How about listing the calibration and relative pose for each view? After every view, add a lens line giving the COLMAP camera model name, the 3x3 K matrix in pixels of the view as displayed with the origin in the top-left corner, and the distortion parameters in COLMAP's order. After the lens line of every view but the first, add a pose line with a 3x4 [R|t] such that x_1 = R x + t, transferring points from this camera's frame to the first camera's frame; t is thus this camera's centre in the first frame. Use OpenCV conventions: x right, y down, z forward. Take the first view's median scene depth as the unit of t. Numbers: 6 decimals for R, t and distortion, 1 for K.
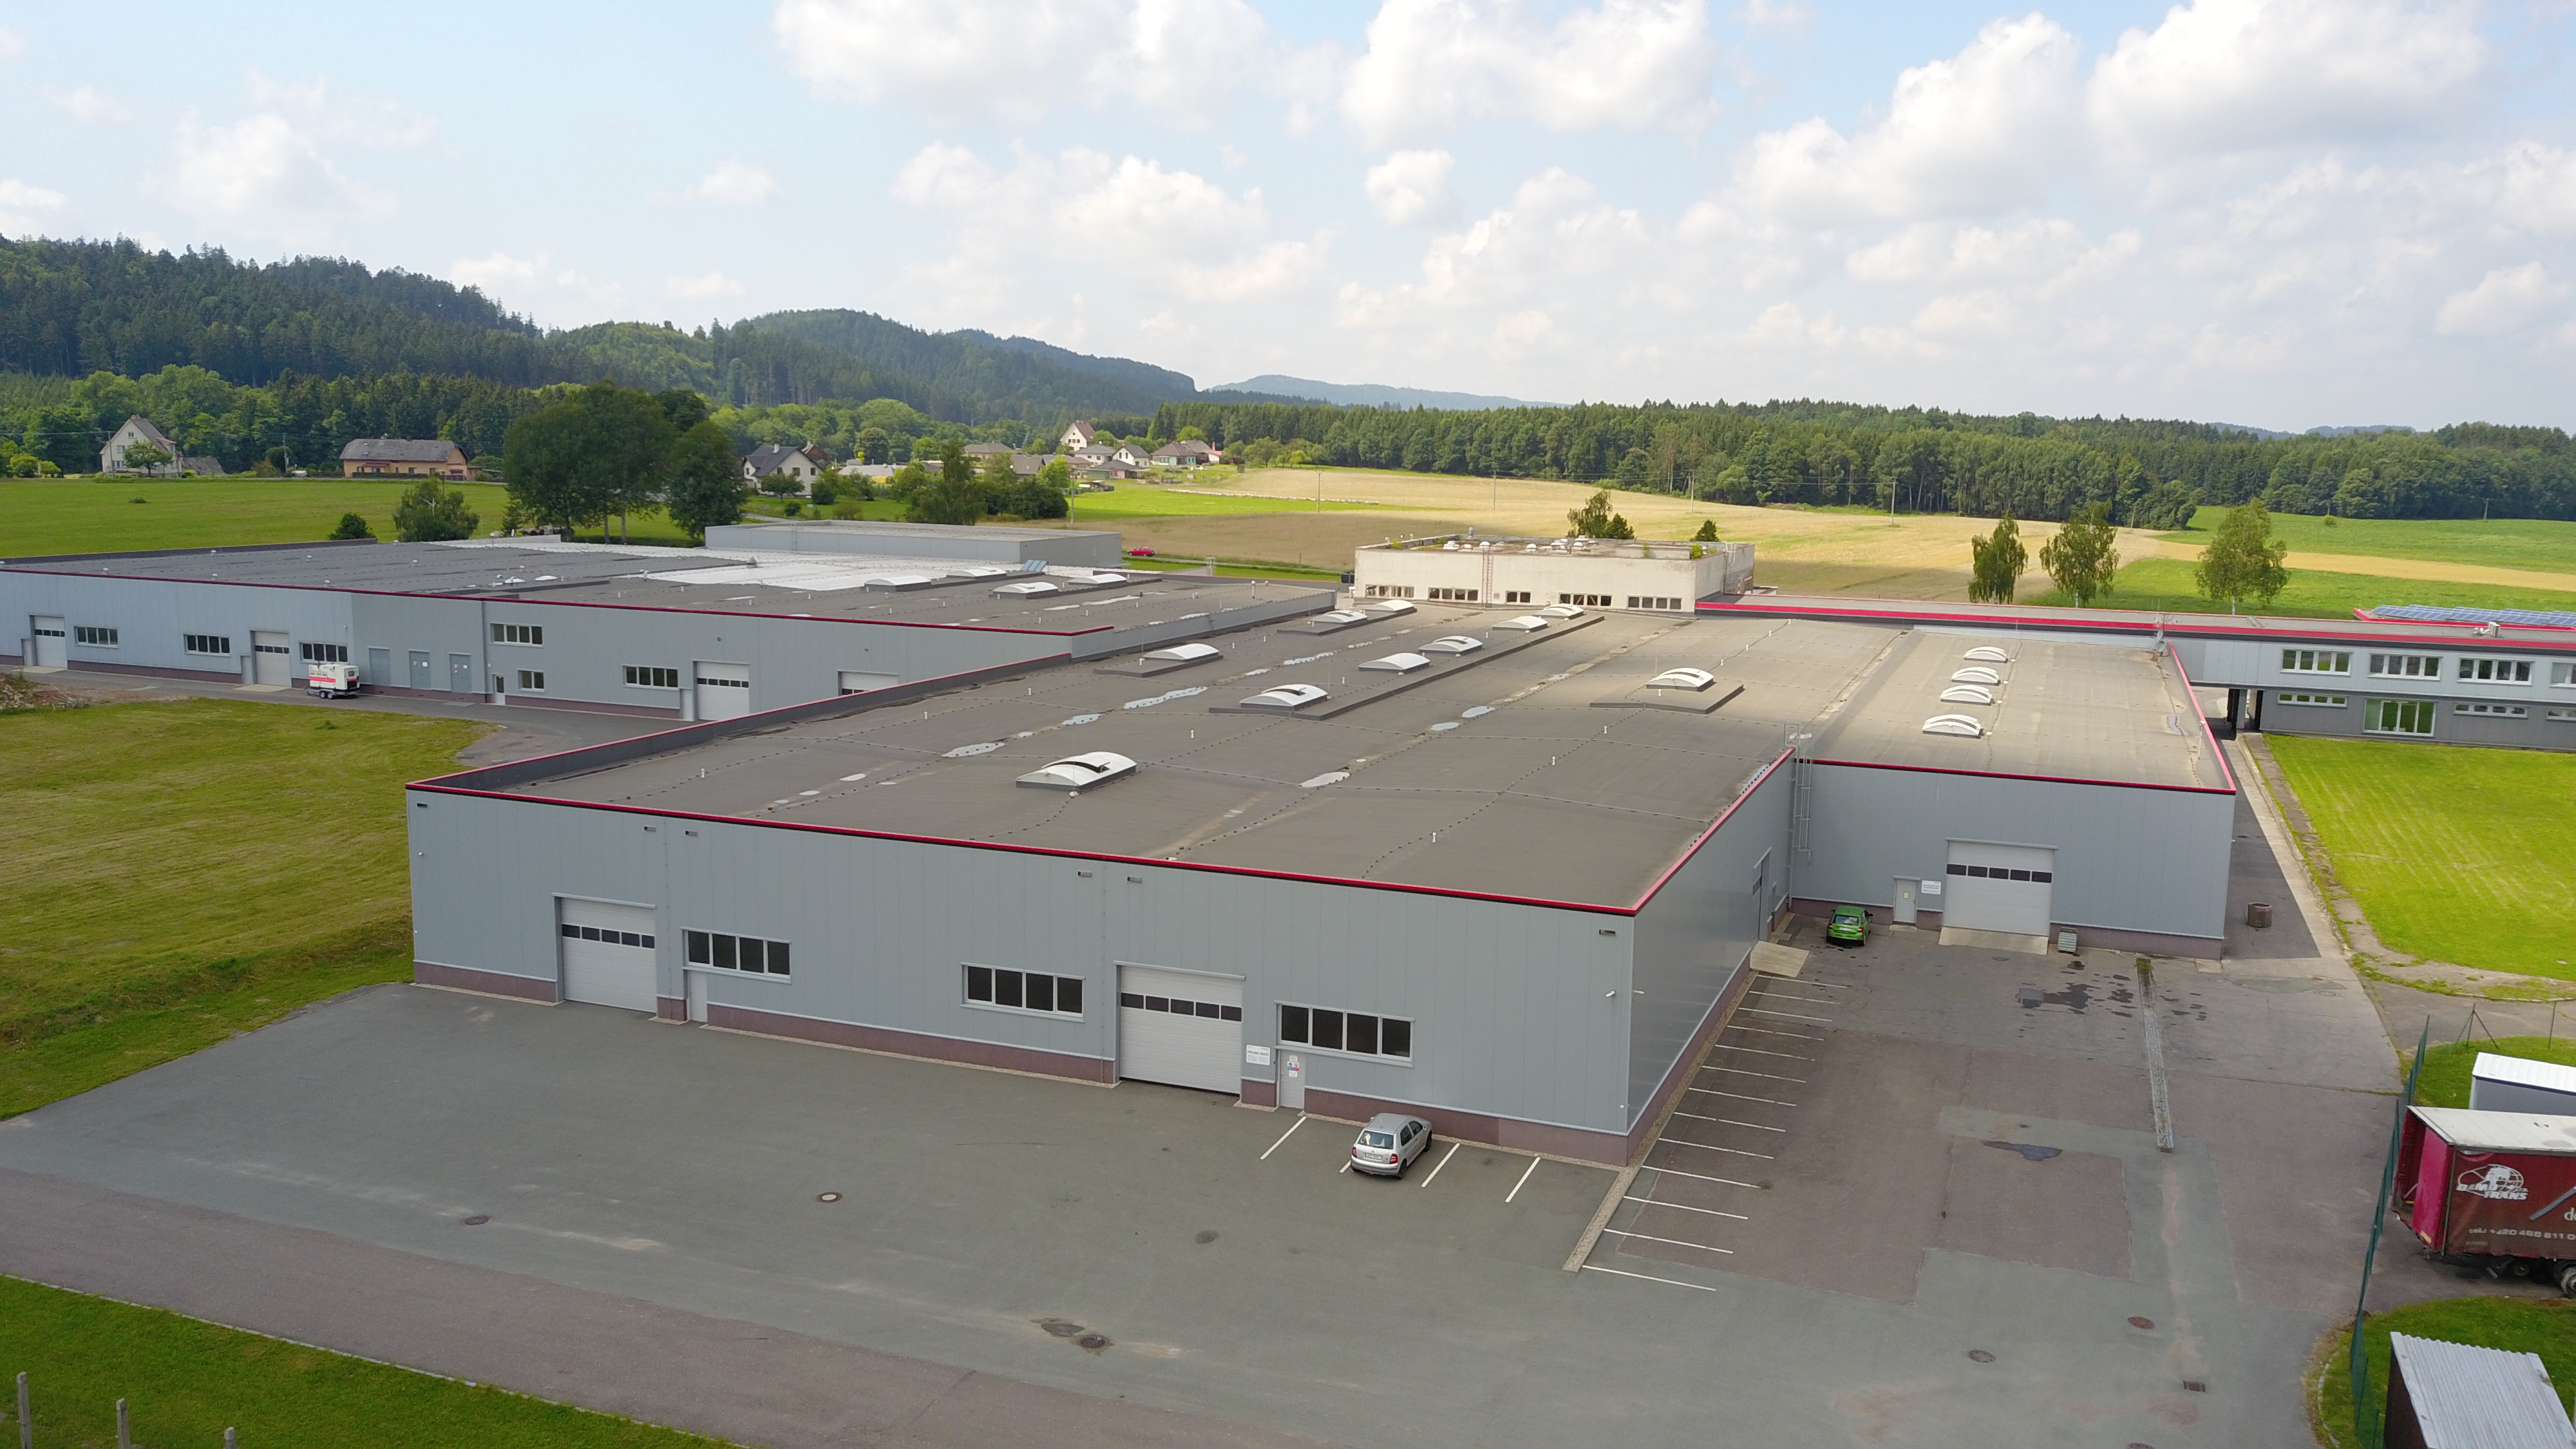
lens RADIAL K [[1970.5, 0, 1327.5], [0, 1970.5, 723.5], [0, 0, 1]] dist [0.006299, 0.009028]
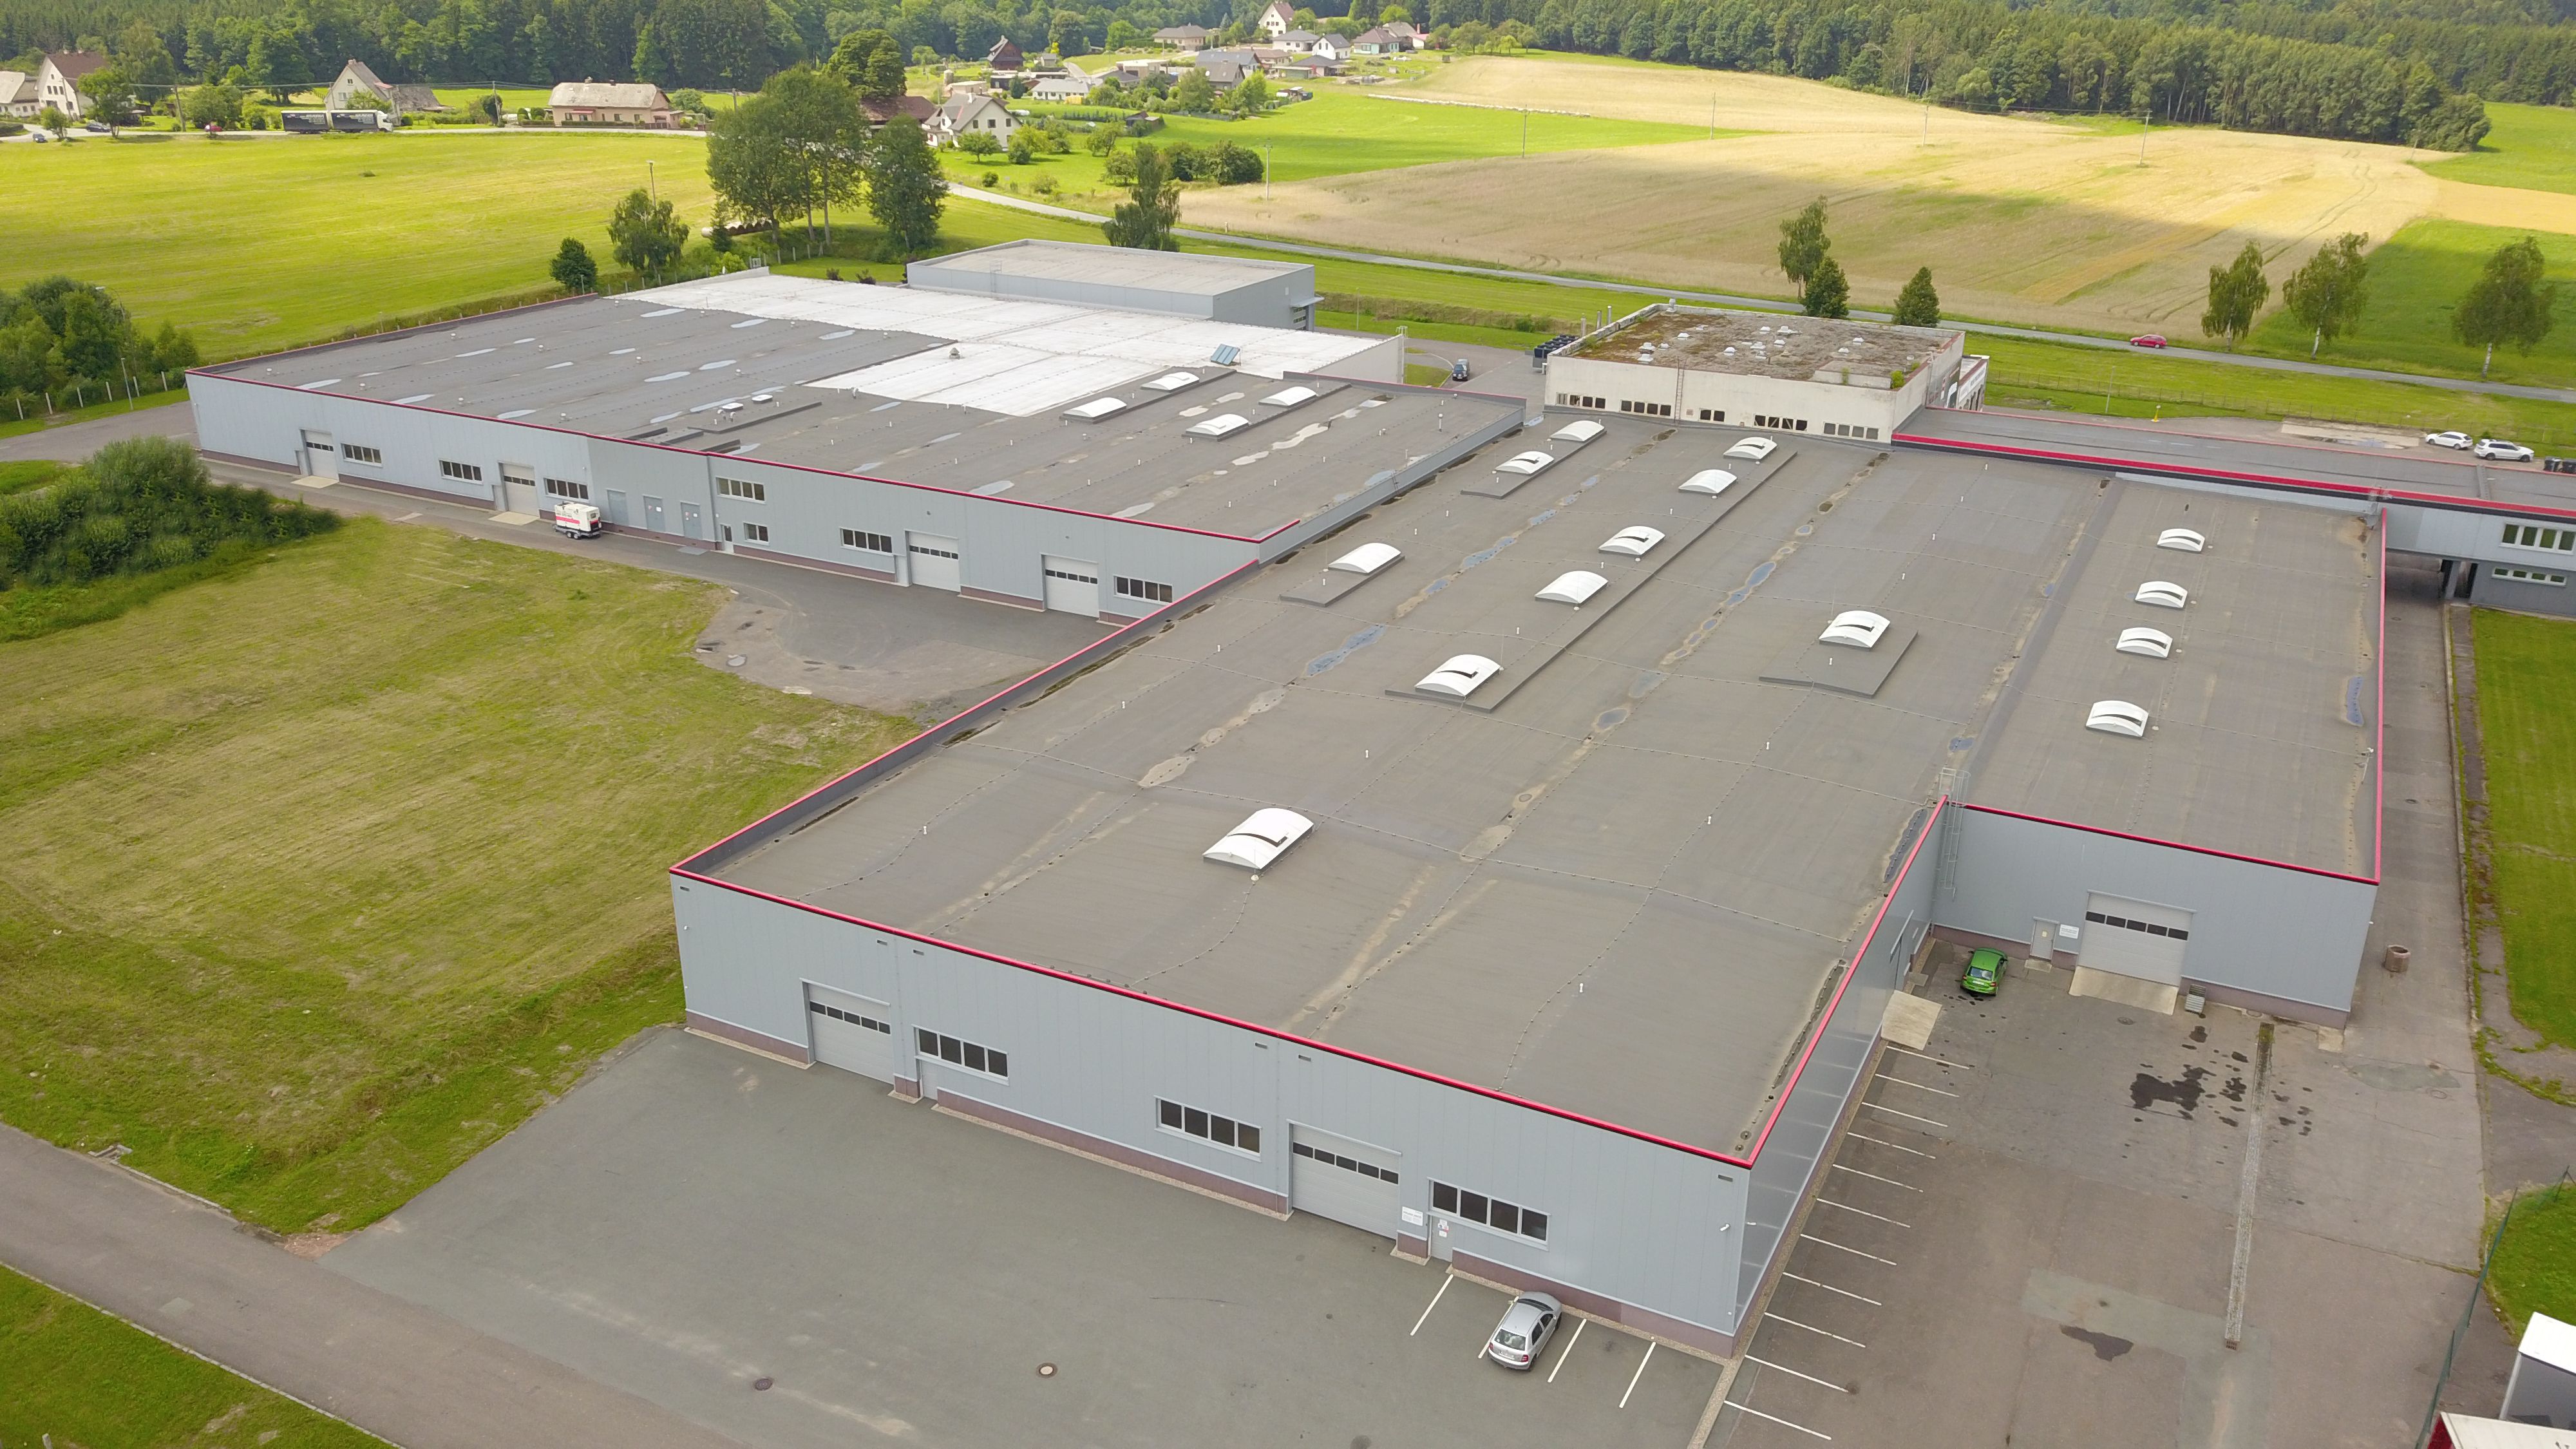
lens RADIAL K [[1974.0, 0, 1328.5], [0, 1974.0, 726.1], [0, 0, 1]] dist [0.004739, 0.004607]
pose [[0.994816, 0.031861, -0.096575, 0.007780], [-0.008775, 0.973007, 0.230607, -0.164120], [0.101316, -0.228564, 0.968242, -0.019644]]
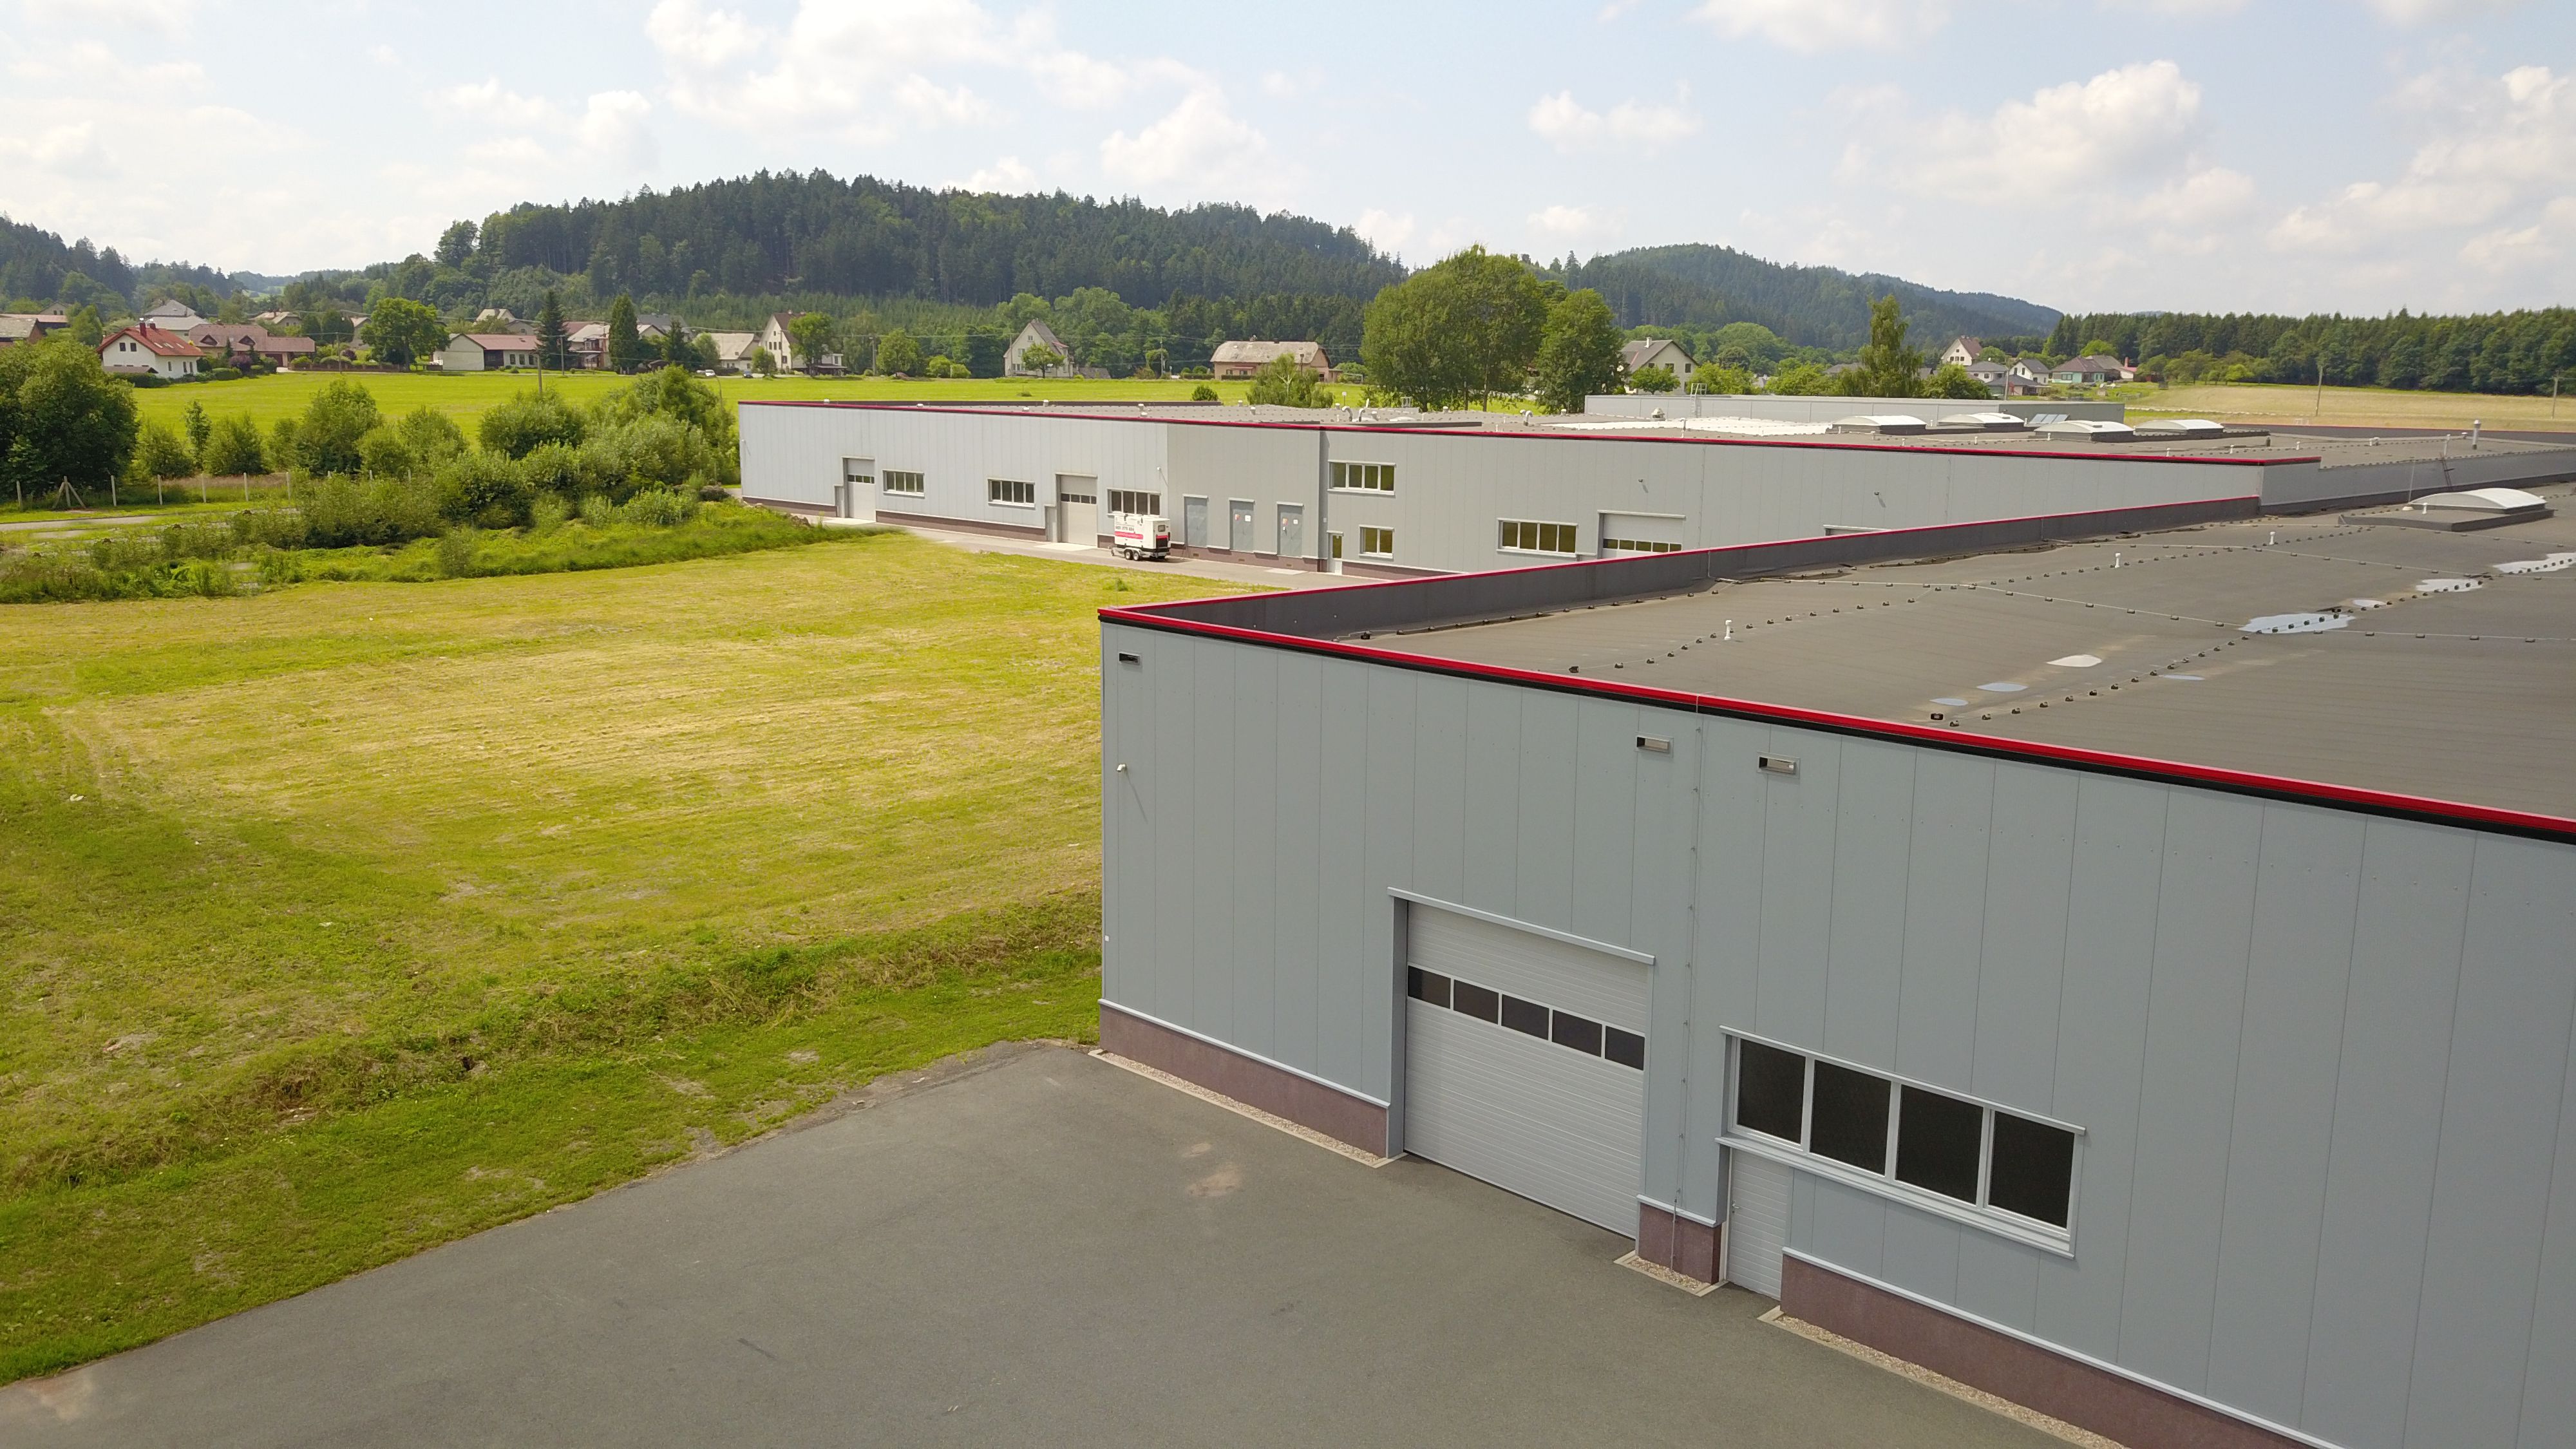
lens RADIAL K [[1974.0, 0, 1328.5], [0, 1974.0, 726.1], [0, 0, 1]] dist [0.004739, 0.004607]
pose [[0.916443, 0.064032, -0.395010, -0.127520], [-0.053830, 0.997869, 0.036868, 0.019927], [0.396529, -0.012524, 0.917937, 0.322205]]
